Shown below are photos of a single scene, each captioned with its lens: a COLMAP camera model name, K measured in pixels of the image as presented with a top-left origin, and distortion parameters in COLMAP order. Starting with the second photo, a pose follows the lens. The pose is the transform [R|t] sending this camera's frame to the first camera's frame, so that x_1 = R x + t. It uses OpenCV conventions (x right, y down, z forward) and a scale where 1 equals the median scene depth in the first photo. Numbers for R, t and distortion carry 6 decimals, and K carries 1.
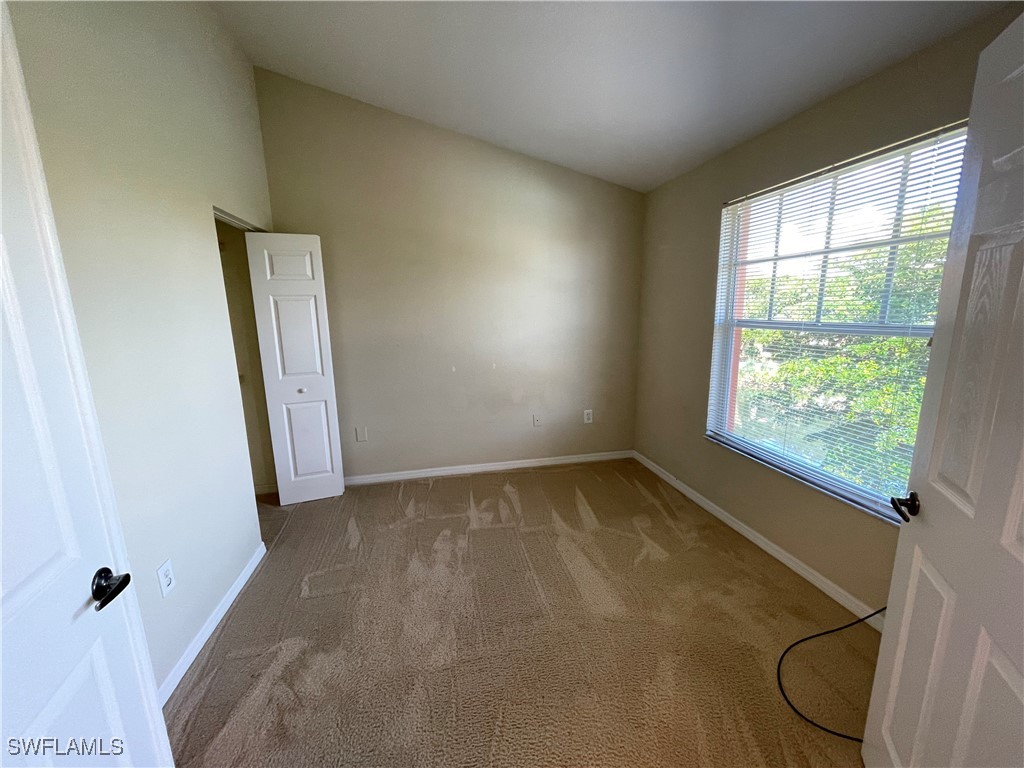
lens RADIAL K [[412.7, 0, 508.4], [0, 412.7, 386.1], [0, 0, 1]] dist [-0.003471, 0.000037]
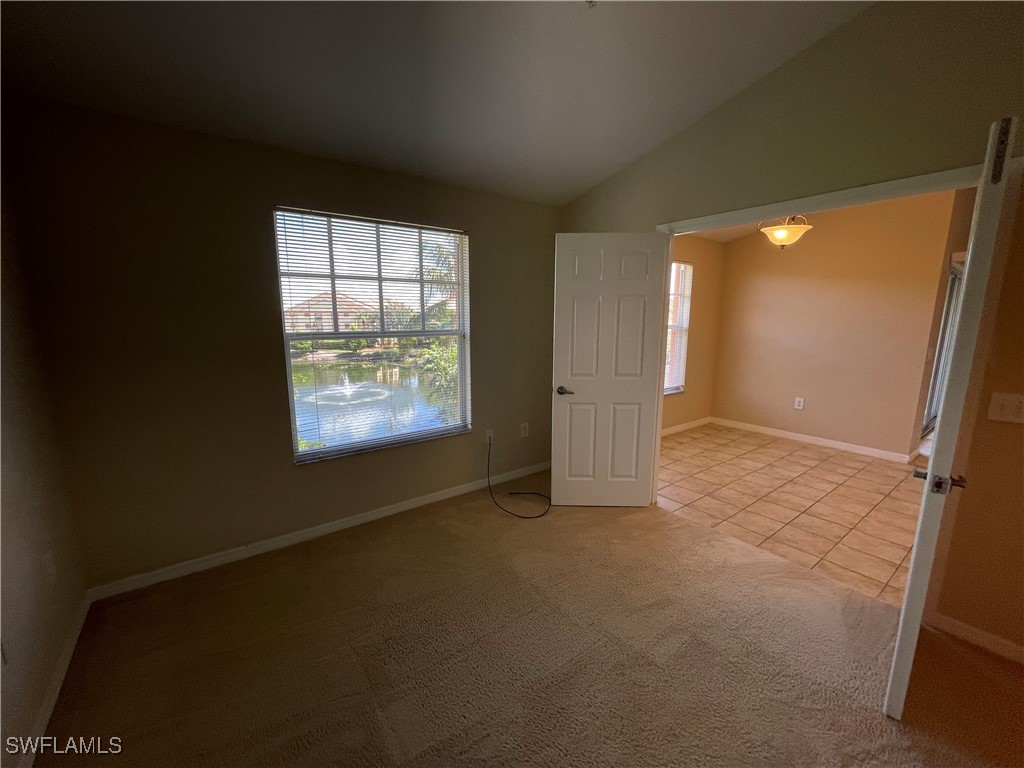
lens RADIAL K [[412.7, 0, 508.4], [0, 412.7, 386.1], [0, 0, 1]] dist [-0.003471, 0.000037]
pose [[-0.420878, -0.181780, 0.888717, -0.521825], [0.141534, 0.954558, 0.262275, -0.227313], [-0.896008, 0.236170, -0.376024, 0.958935]]
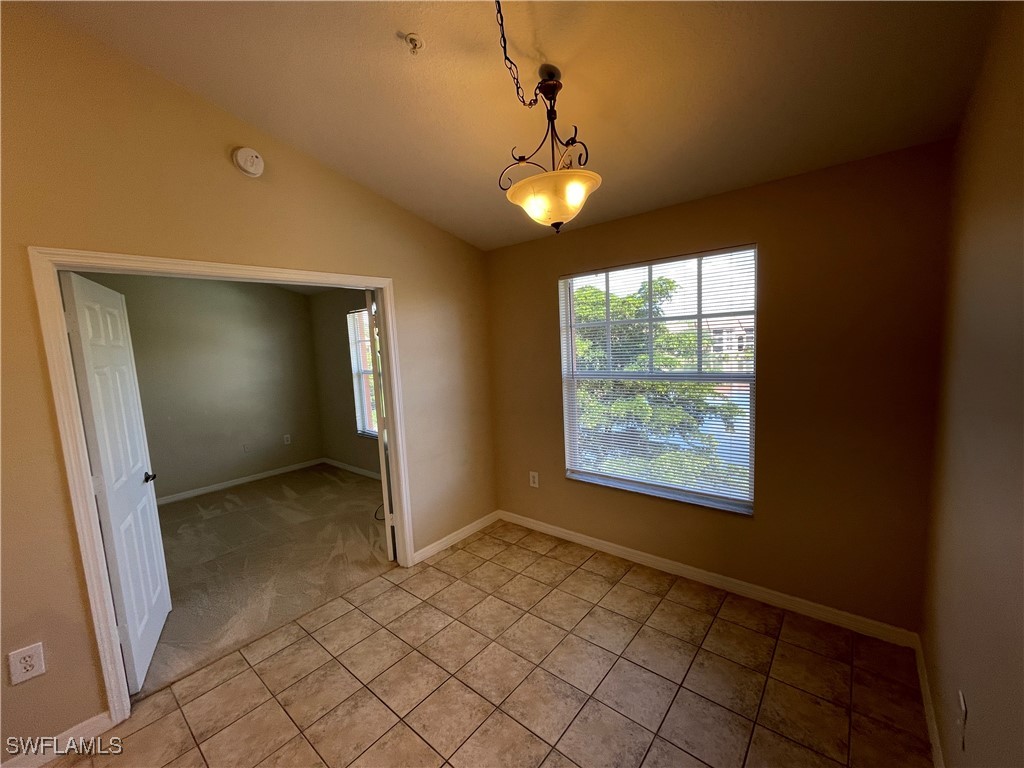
lens RADIAL K [[412.7, 0, 508.4], [0, 412.7, 386.1], [0, 0, 1]] dist [-0.003471, 0.000037]
pose [[0.784054, -0.089573, 0.614195, -0.098778], [0.150007, 0.987545, -0.047470, 0.099157], [-0.602293, 0.129353, 0.787725, -0.877765]]
